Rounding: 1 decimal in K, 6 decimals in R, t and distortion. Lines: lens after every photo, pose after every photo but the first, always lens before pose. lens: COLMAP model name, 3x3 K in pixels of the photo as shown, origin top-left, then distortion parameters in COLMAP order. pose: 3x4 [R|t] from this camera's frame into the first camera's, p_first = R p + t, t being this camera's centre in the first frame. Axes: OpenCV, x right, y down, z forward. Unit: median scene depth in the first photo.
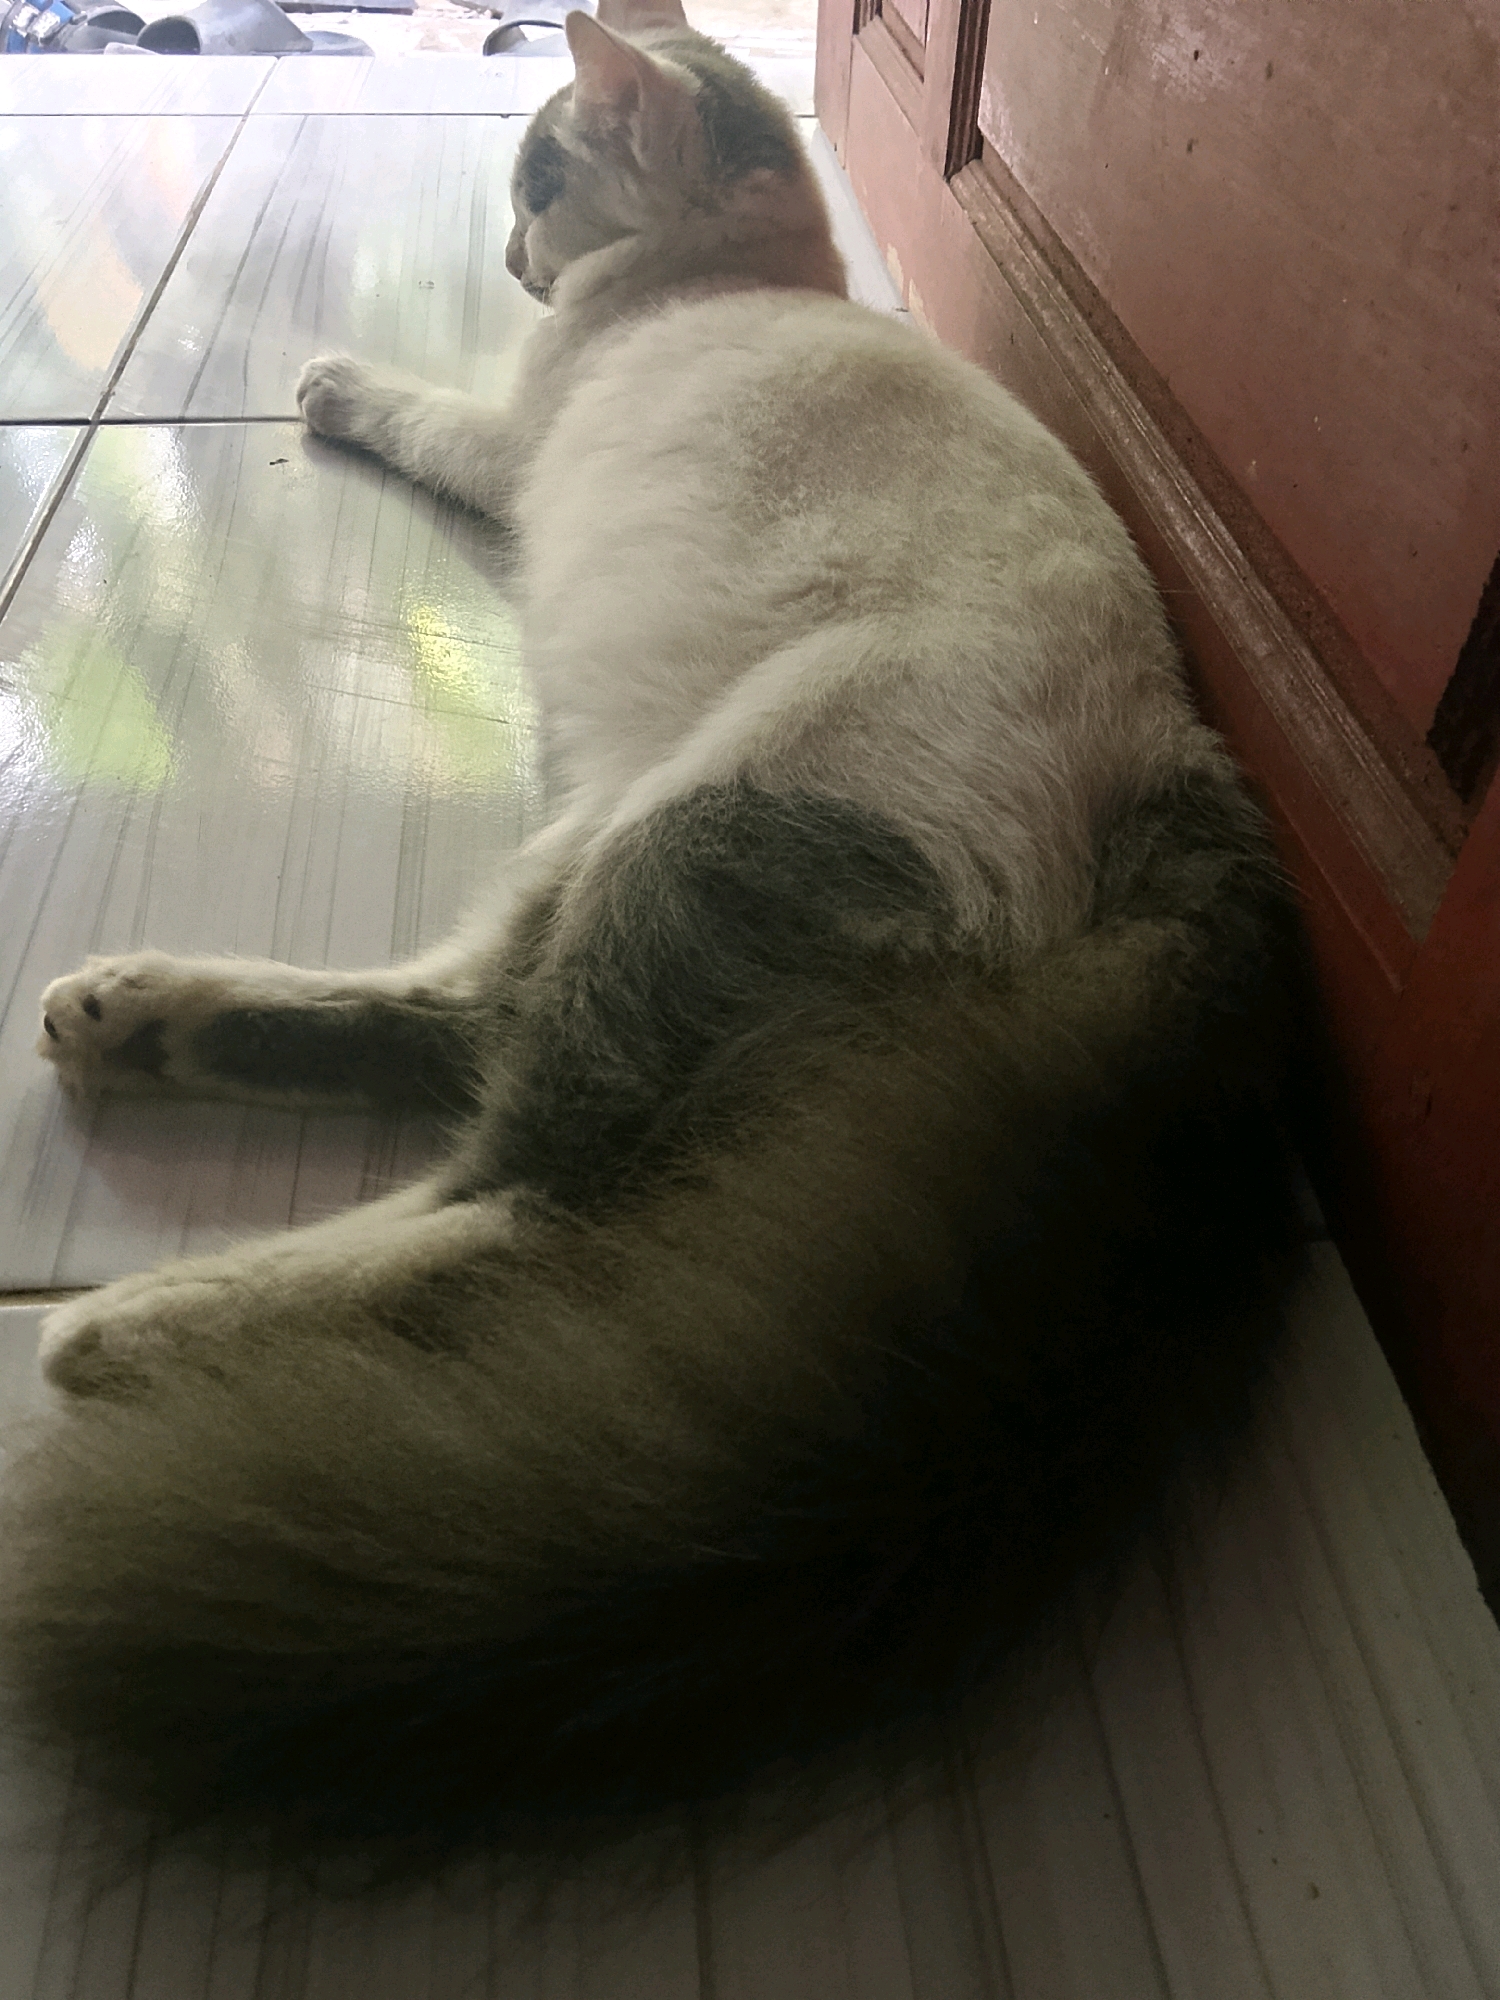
lens RADIAL K [[1540.4, 0, 750.0], [0, 1540.4, 1000.0], [0, 0, 1]] dist [-0.046629, 0.000415]
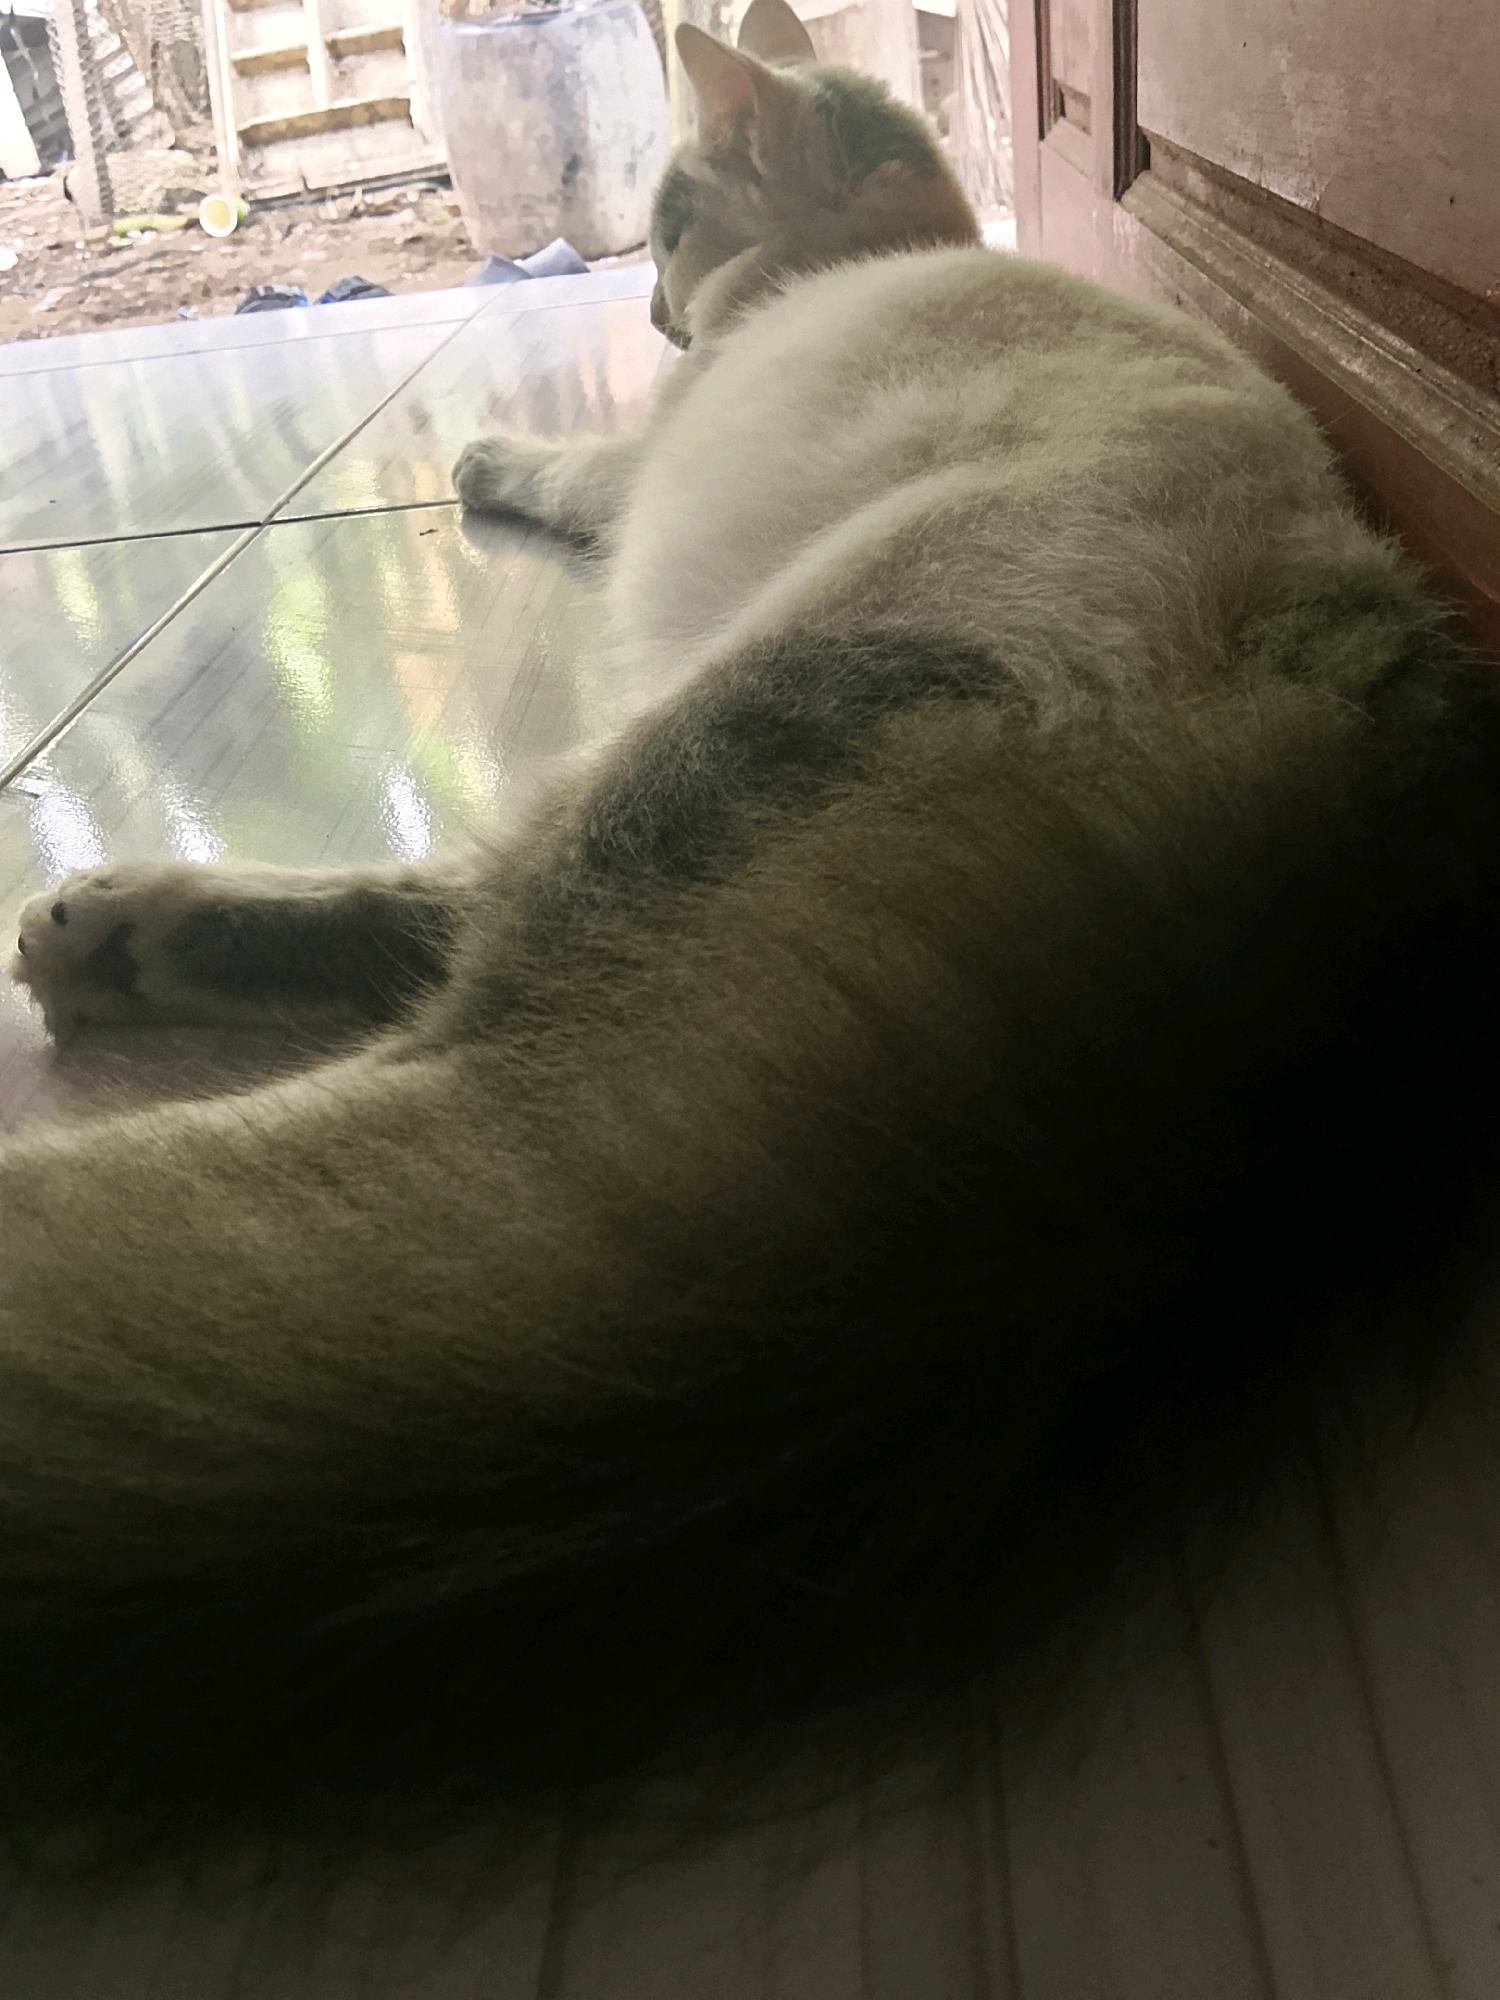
lens RADIAL K [[1583.4, 0, 750.0], [0, 1583.4, 1000.0], [0, 0, 1]] dist [-0.107323, 0.106987]
pose [[0.979788, -0.050639, -0.193521, 0.115120], [0.017632, 0.985524, -0.168617, 0.183658], [0.199258, 0.161797, 0.966498, 0.184069]]
